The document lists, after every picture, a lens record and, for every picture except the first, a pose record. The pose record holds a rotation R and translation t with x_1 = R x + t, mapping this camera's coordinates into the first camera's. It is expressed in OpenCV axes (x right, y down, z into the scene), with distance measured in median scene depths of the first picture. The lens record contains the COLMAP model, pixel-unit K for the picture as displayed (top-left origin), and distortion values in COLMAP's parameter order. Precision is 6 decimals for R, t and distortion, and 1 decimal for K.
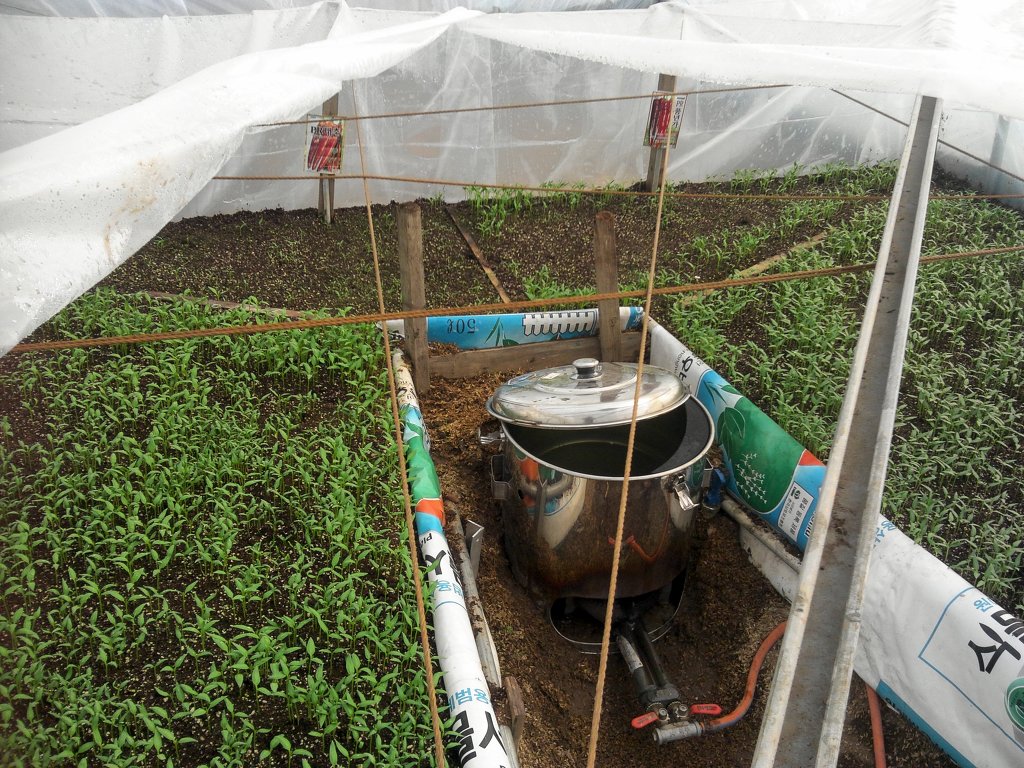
lens RADIAL K [[995.0, 0, 528.5], [0, 995.0, 384.2], [0, 0, 1]] dist [-0.002265, -0.006360]
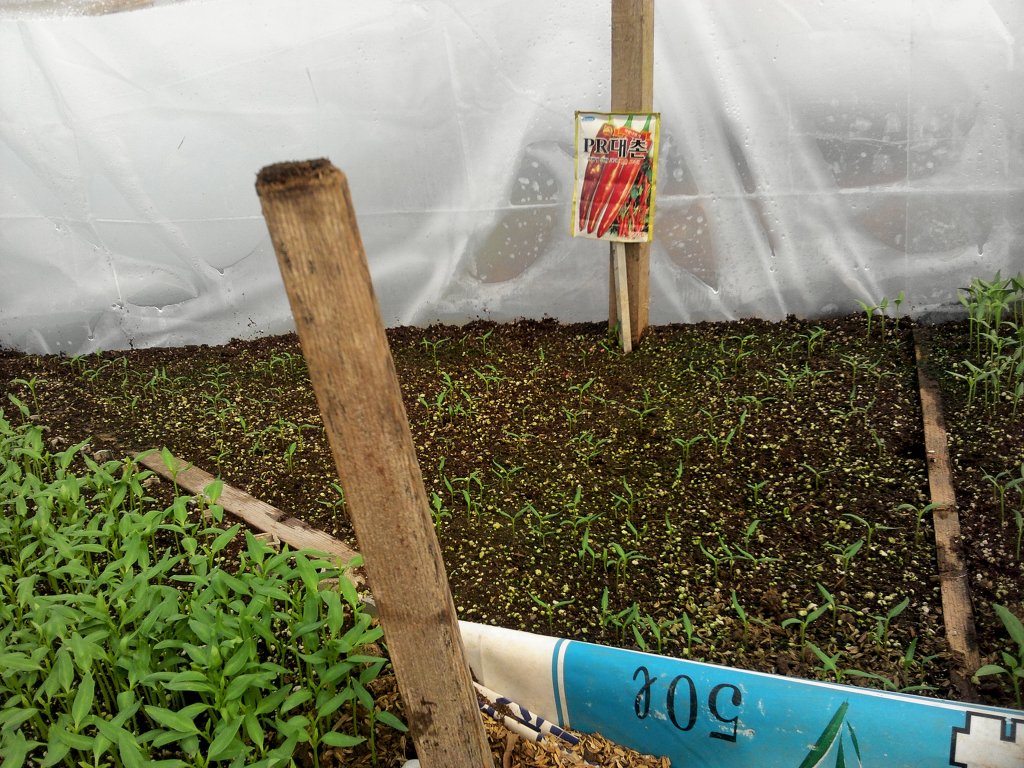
lens RADIAL K [[981.2, 0, 499.3], [0, 981.2, 364.9], [0, 0, 1]] dist [-0.015388, 0.008044]
pose [[0.779876, 0.047305, -0.624143, 0.042604], [-0.172903, 0.974623, -0.142177, -0.087586], [0.601579, 0.218796, 0.768265, 0.672559]]
